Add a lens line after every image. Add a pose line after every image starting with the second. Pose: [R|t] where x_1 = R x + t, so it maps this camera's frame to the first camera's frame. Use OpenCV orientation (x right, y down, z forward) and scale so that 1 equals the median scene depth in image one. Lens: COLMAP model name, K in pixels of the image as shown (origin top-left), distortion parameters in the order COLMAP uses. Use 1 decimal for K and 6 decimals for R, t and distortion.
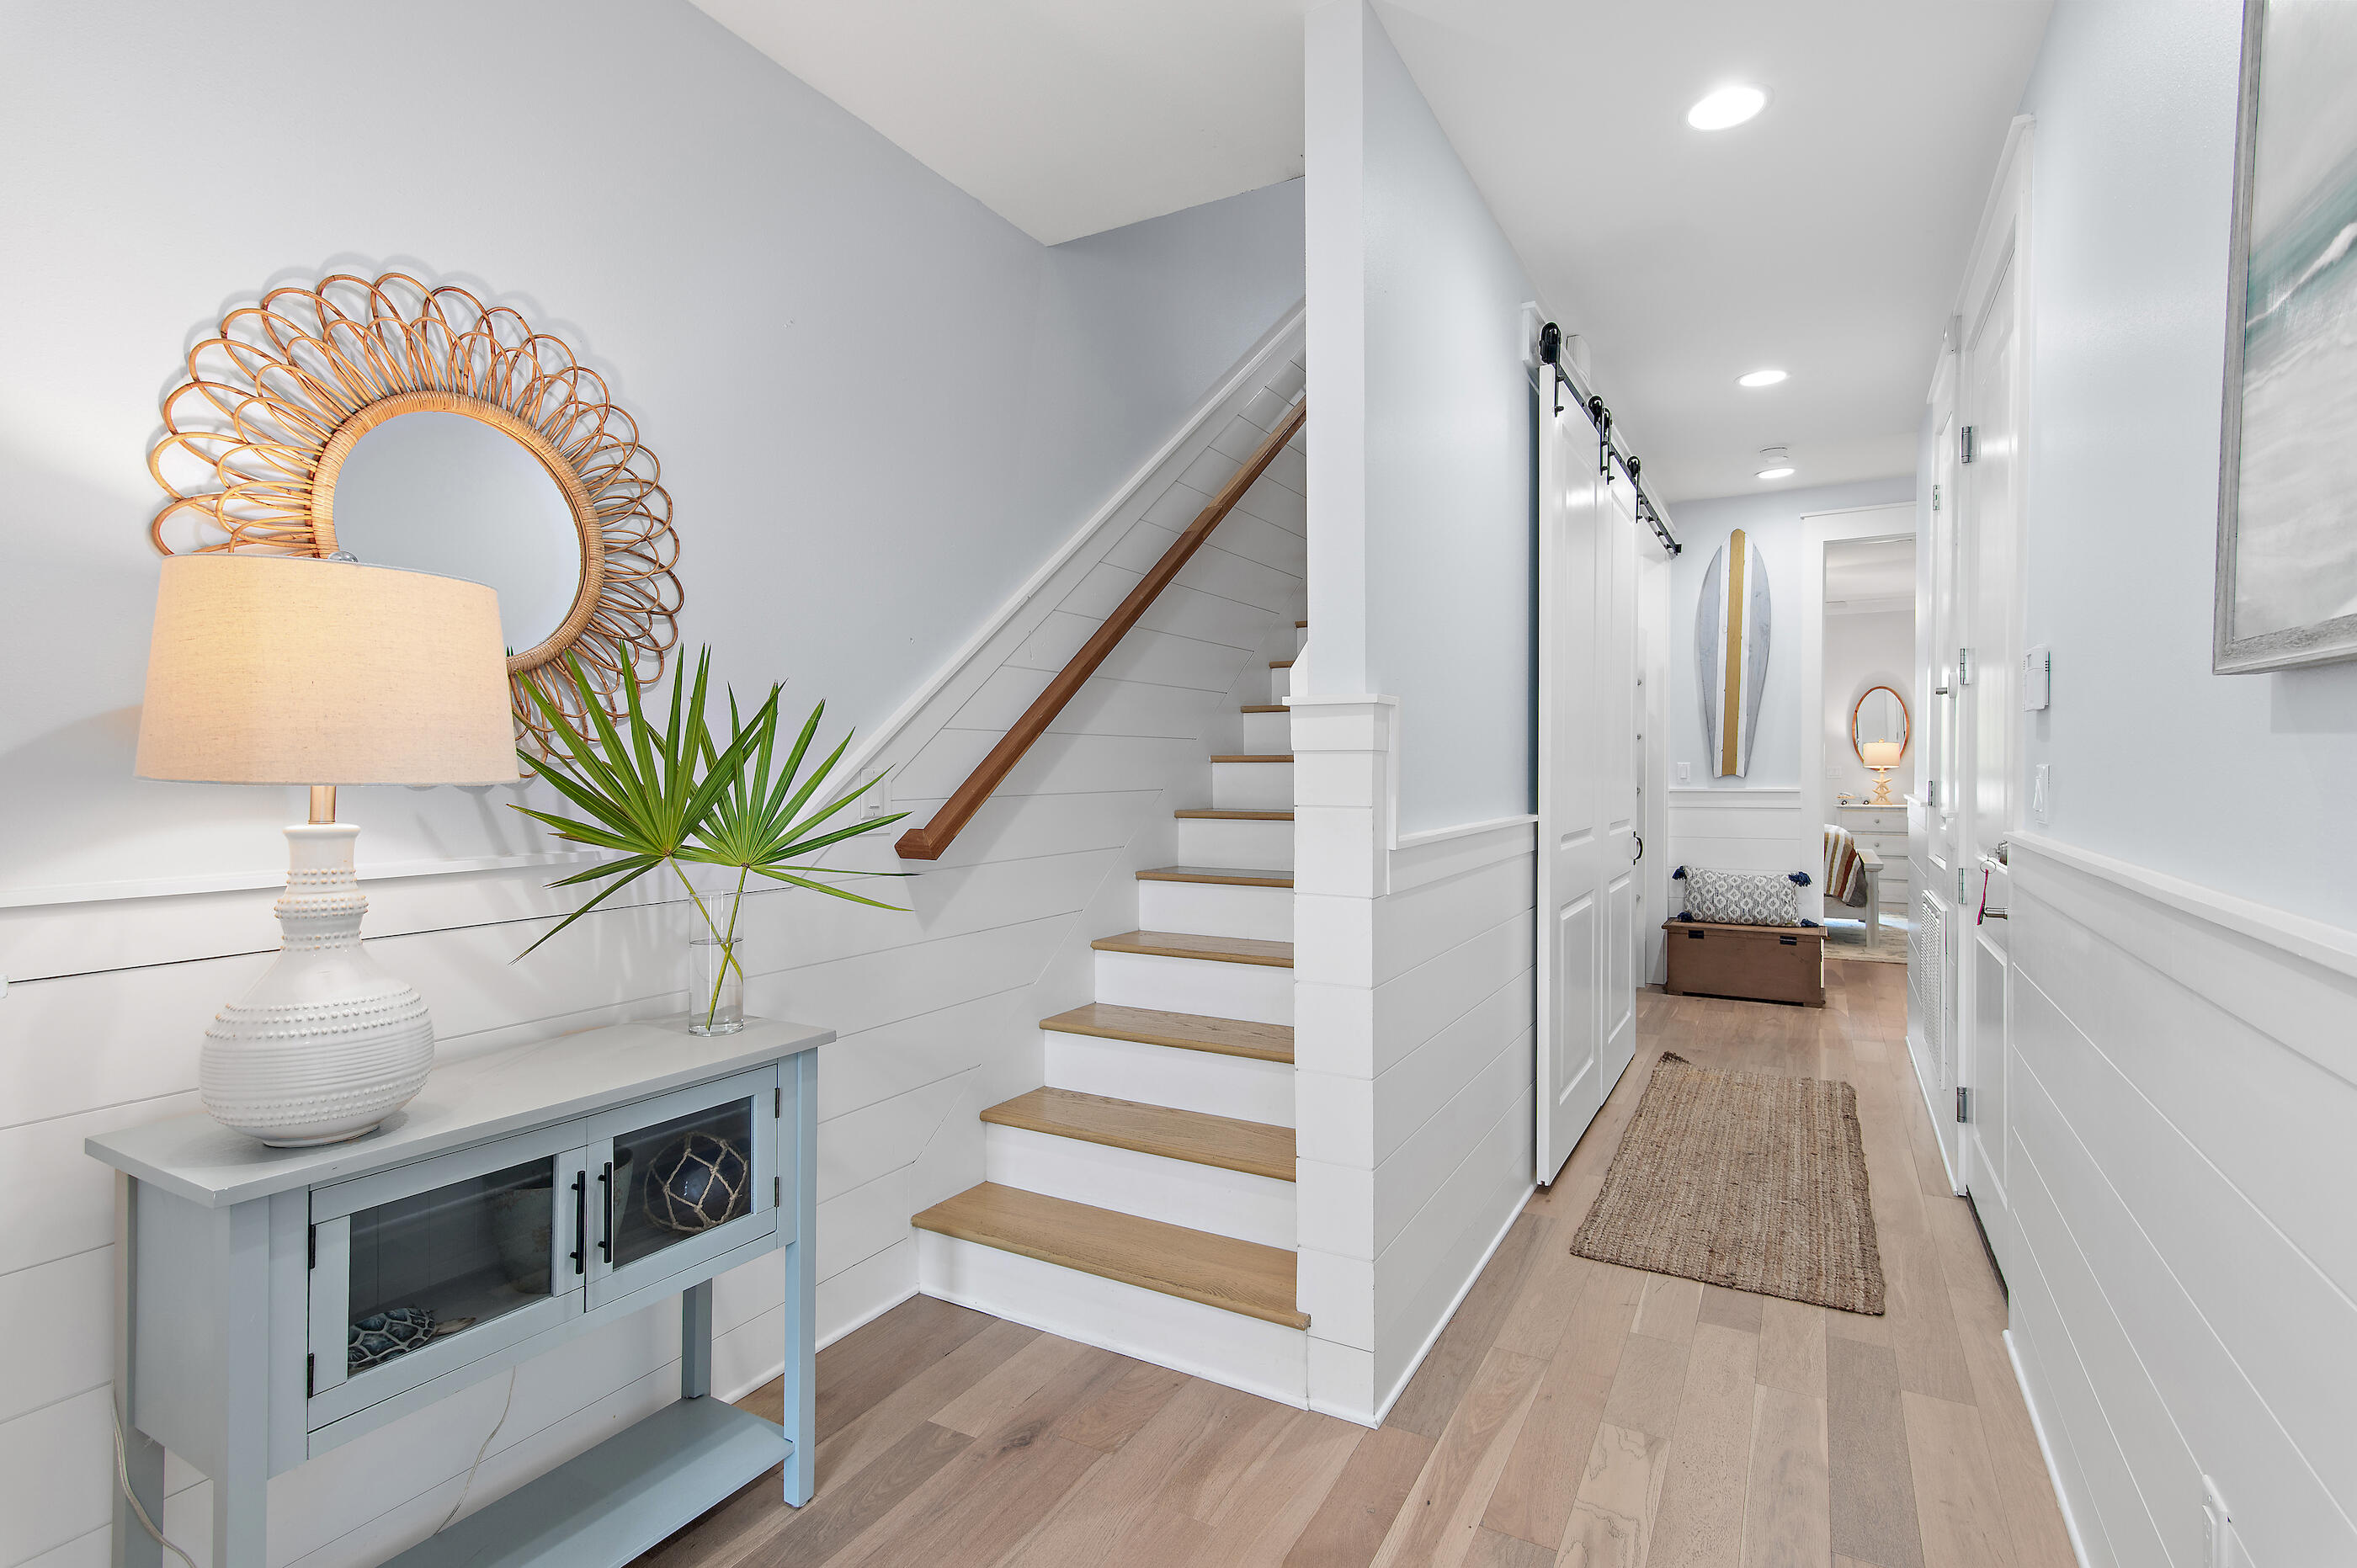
lens RADIAL K [[1126.3, 0, 1175.0], [0, 1126.3, 812.1], [0, 0, 1]] dist [0.028810, -0.000111]
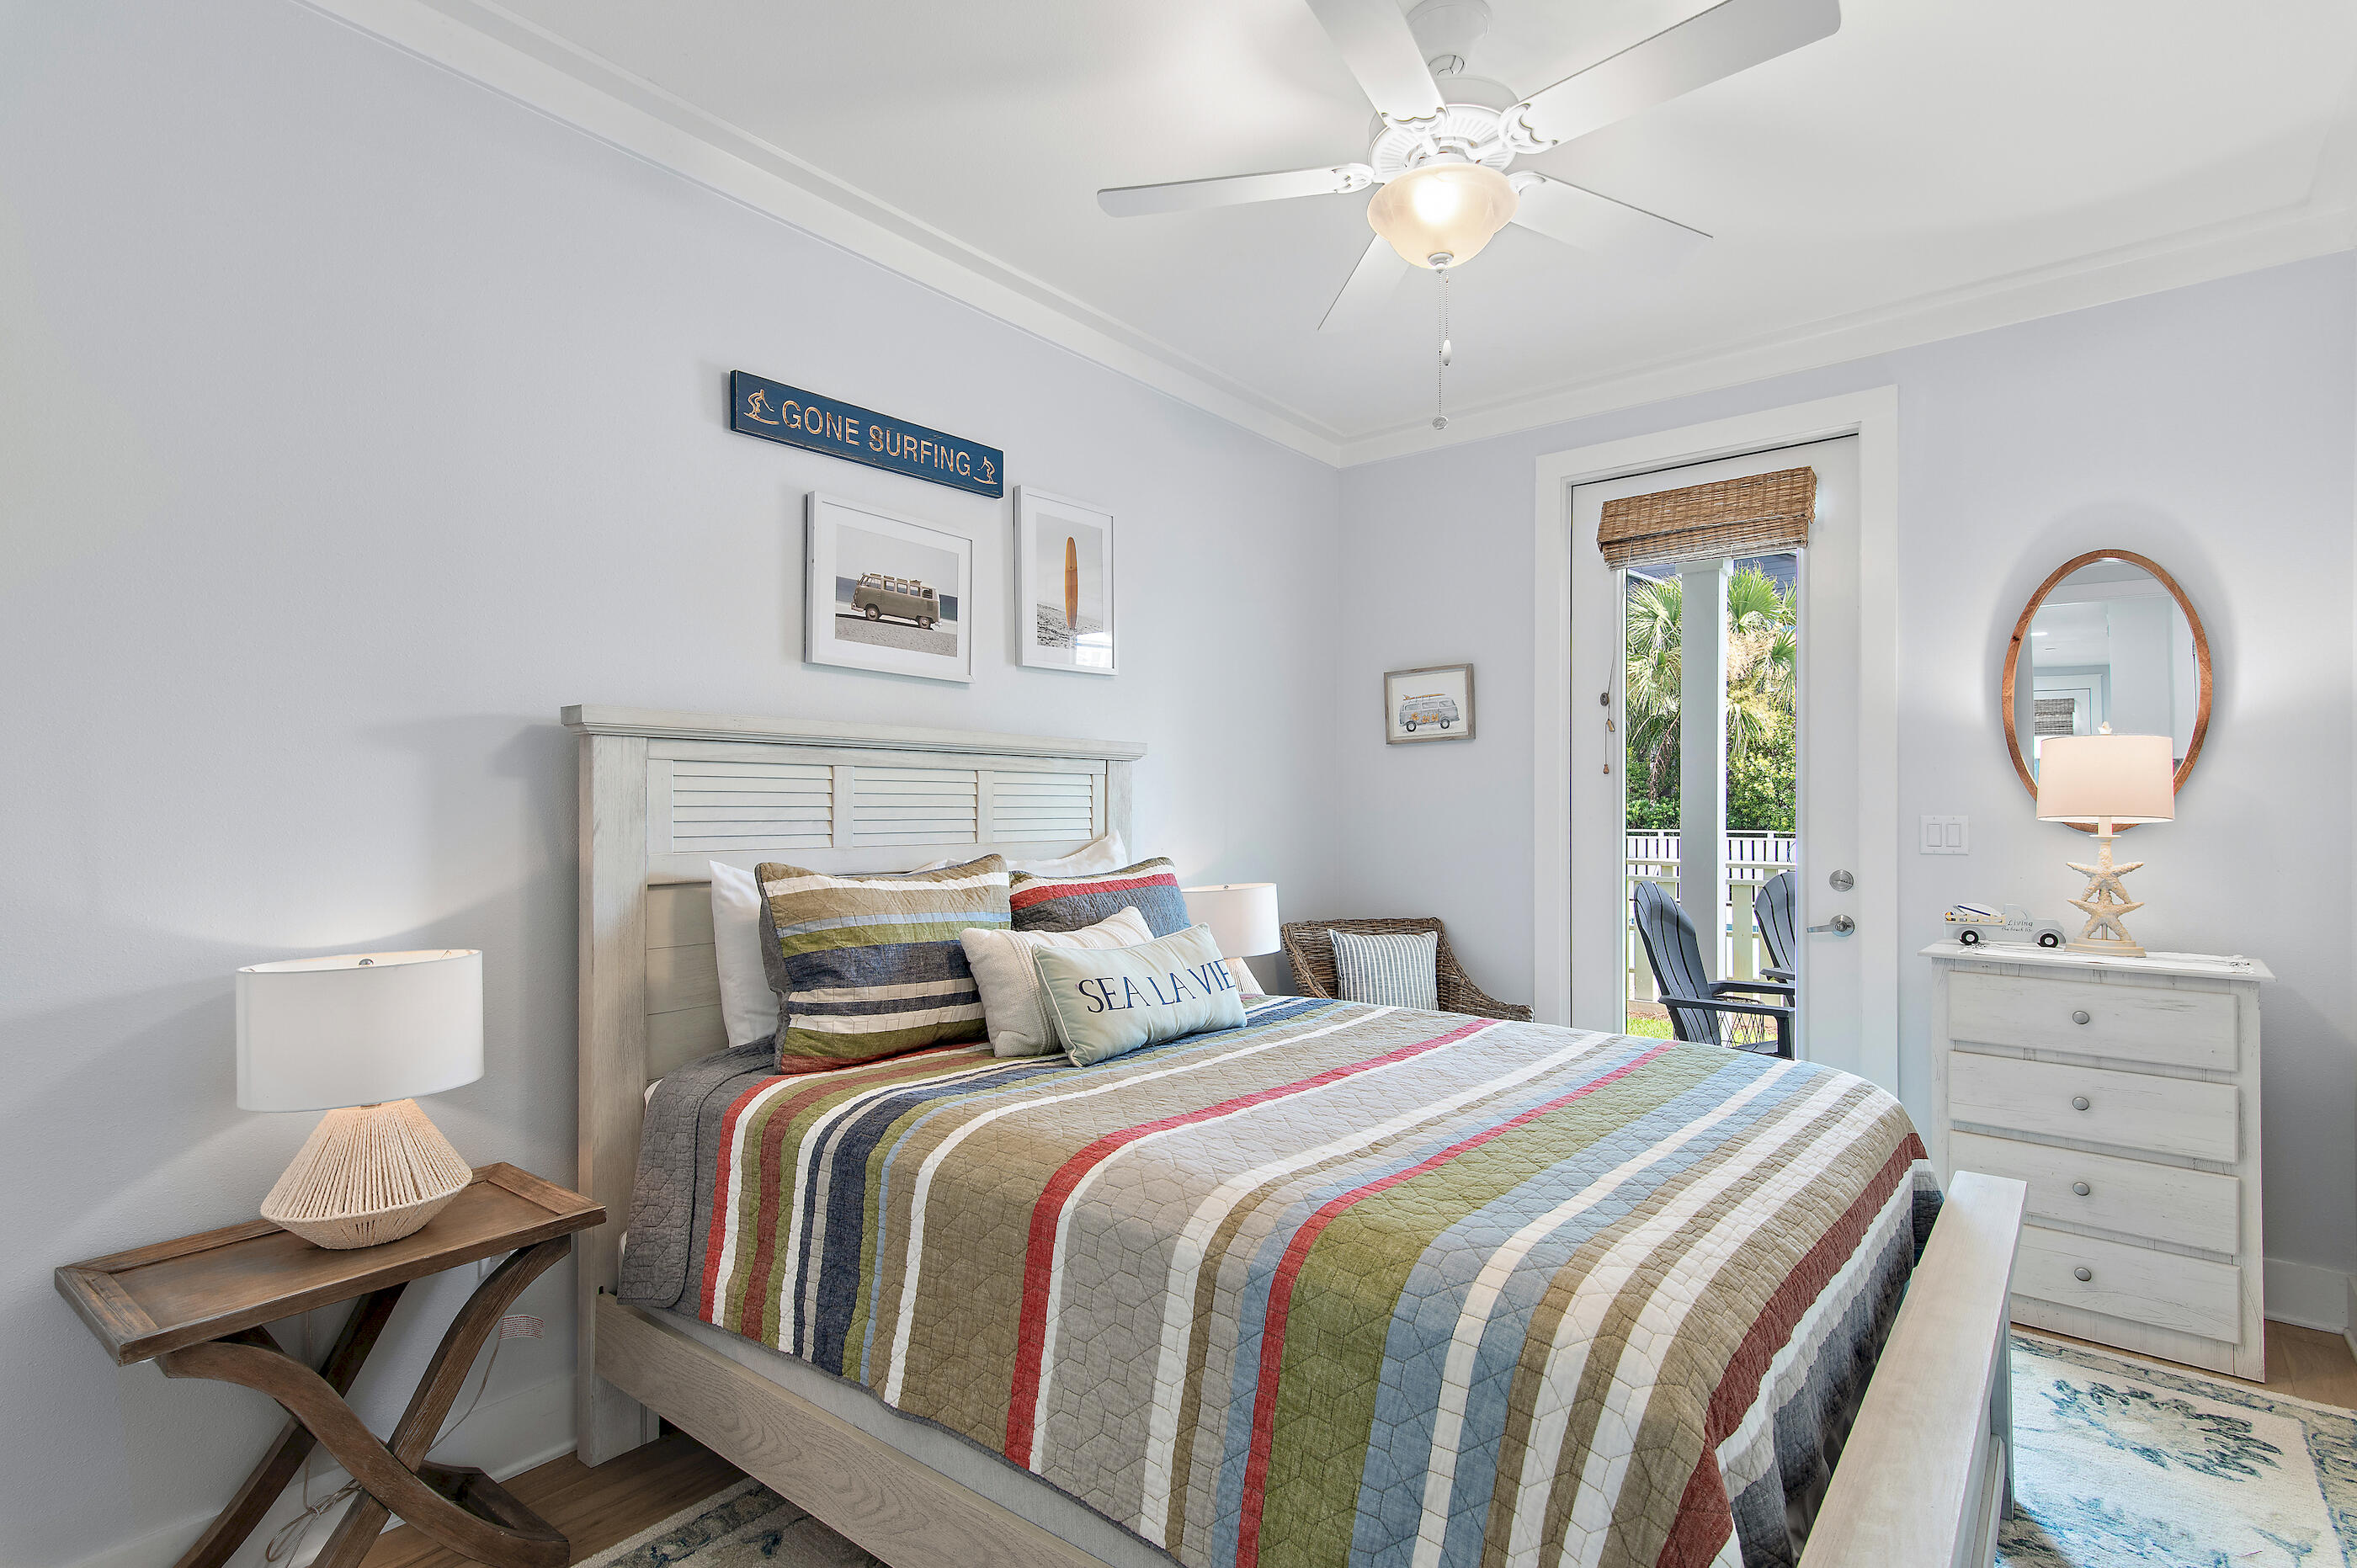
lens RADIAL K [[1126.3, 0, 1175.0], [0, 1126.3, 812.1], [0, 0, 1]] dist [0.028810, -0.000111]
pose [[0.987151, 0.003372, -0.159753, 0.425571], [-0.006039, 0.999850, -0.016214, -0.035127], [0.159674, 0.016970, 0.987024, 0.660953]]
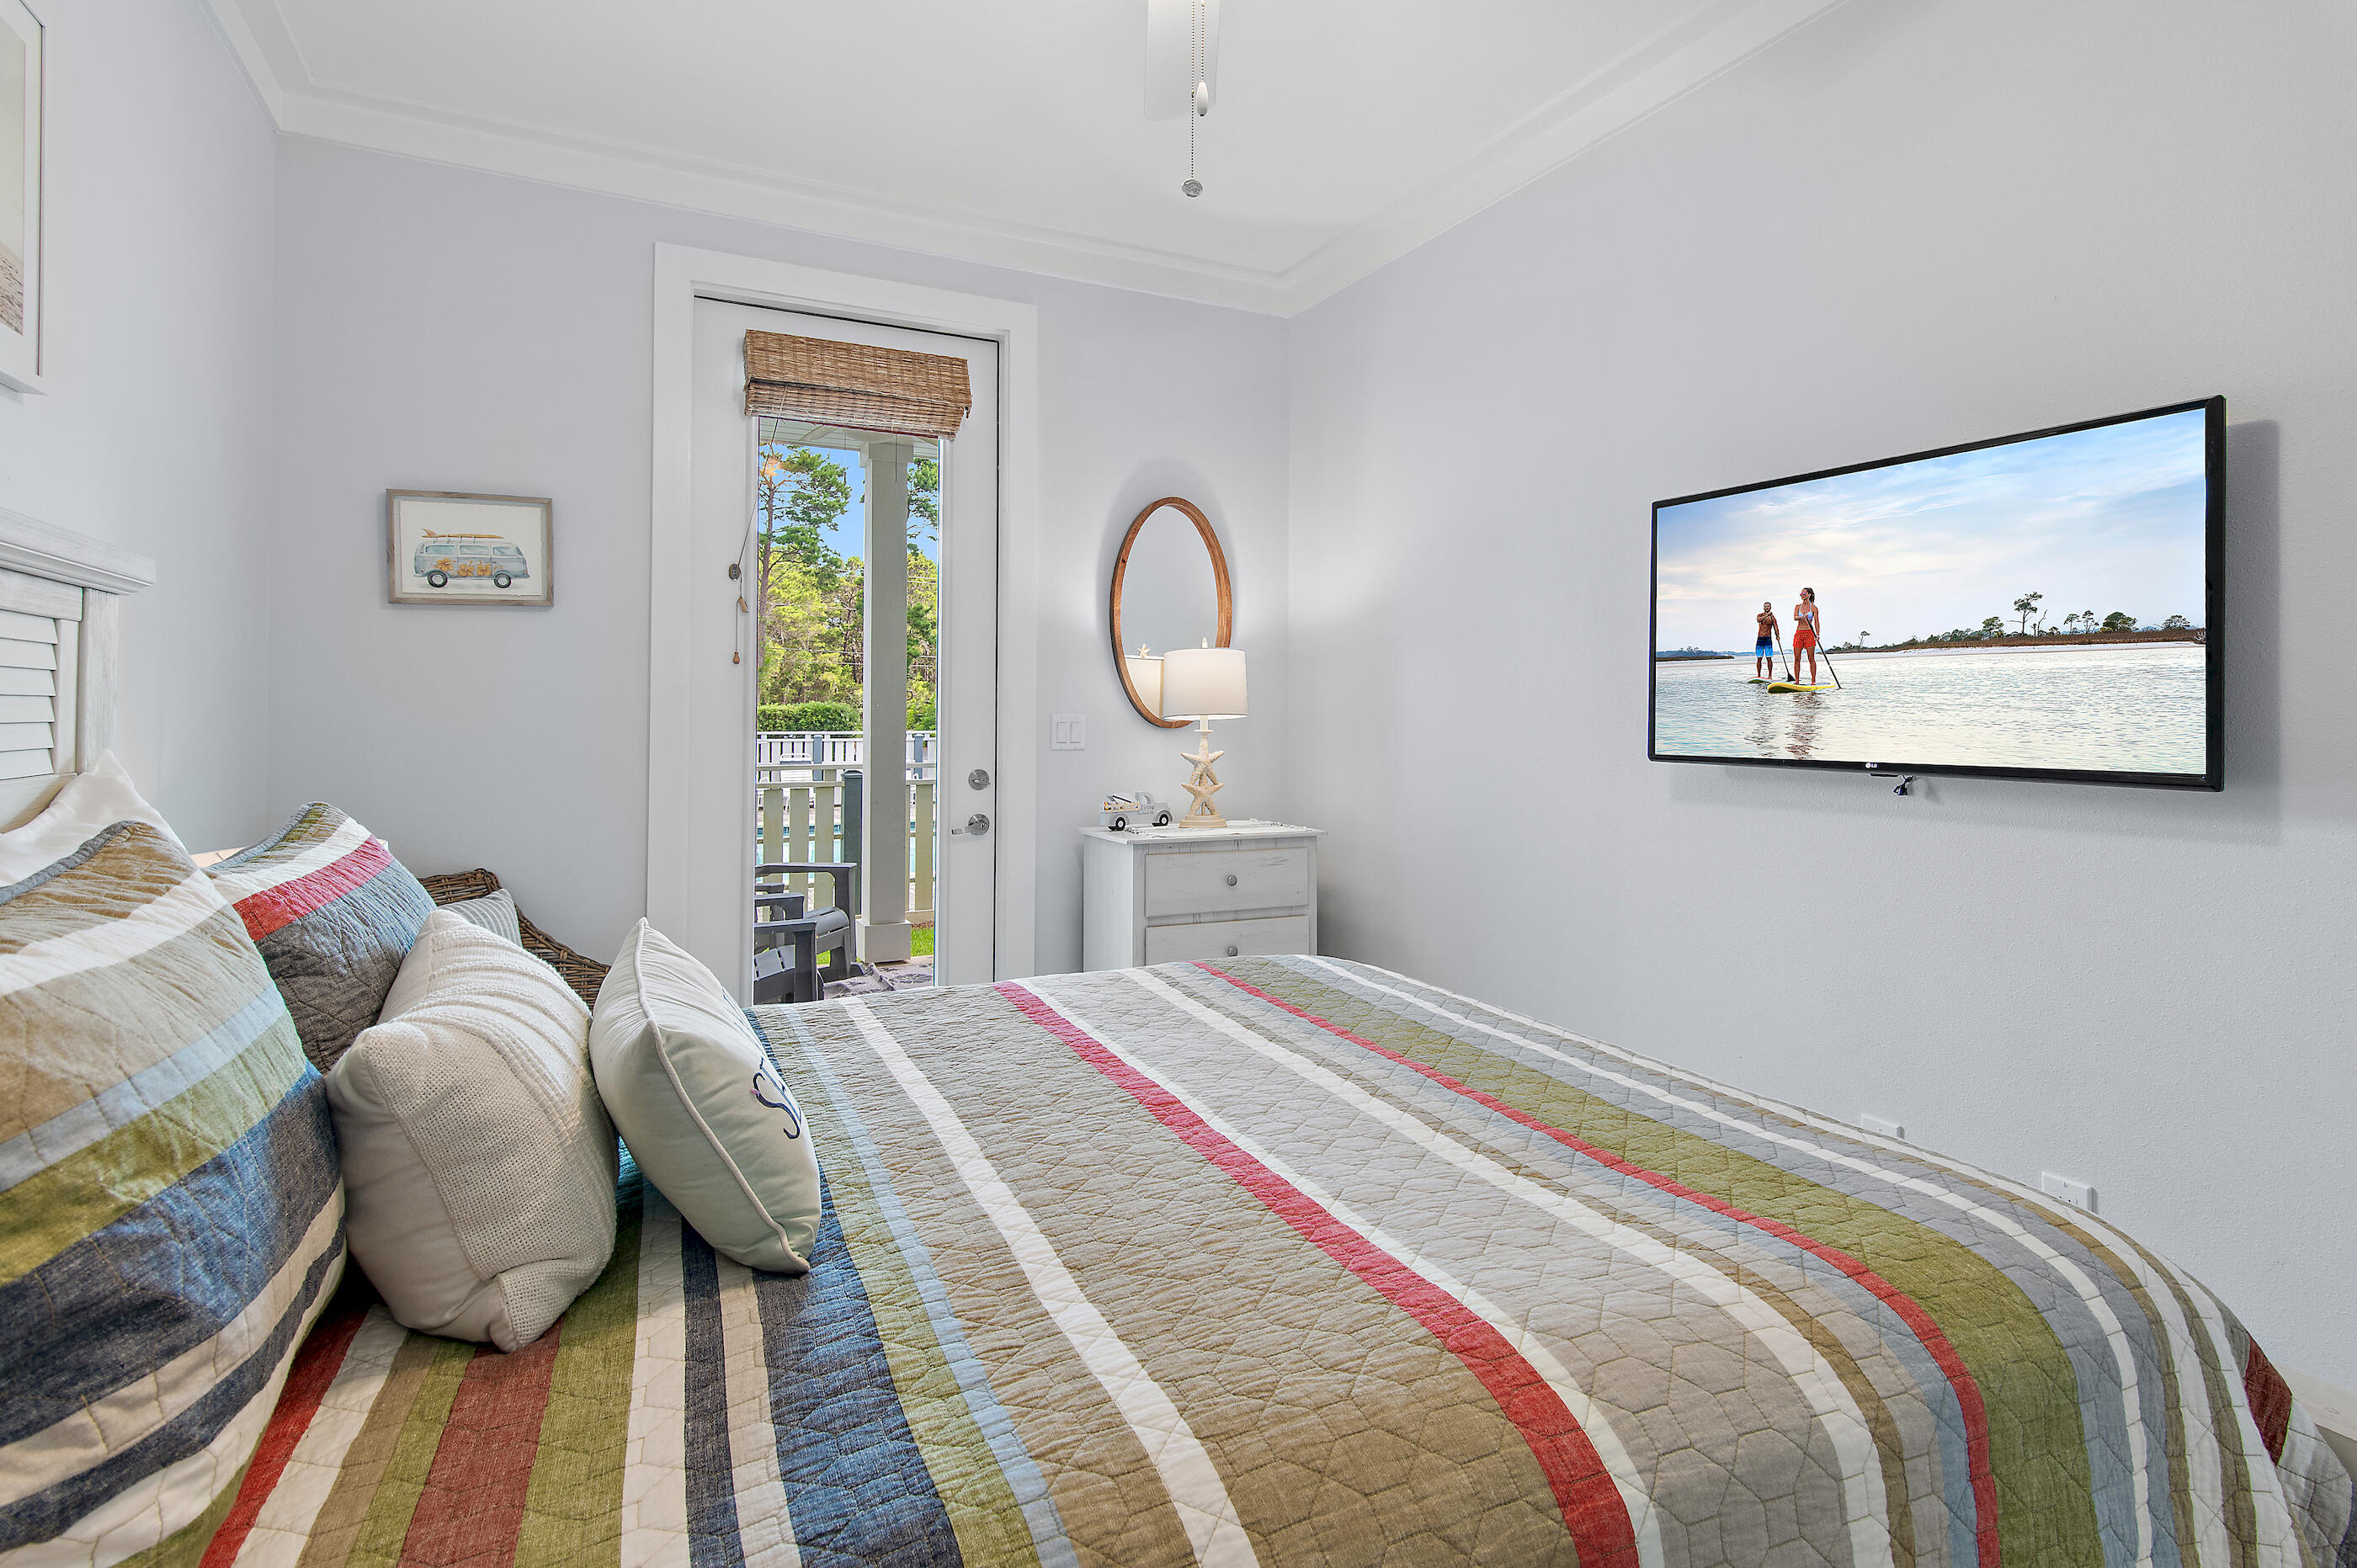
lens RADIAL K [[1170.4, 0, 1183.3], [0, 1170.4, 693.1], [0, 0, 1]] dist [0.019858, -0.000729]
pose [[0.566392, 0.017484, 0.823950, 0.309283], [0.011643, 0.999505, -0.029213, -0.036330], [-0.824054, 0.026140, 0.565909, 0.782846]]
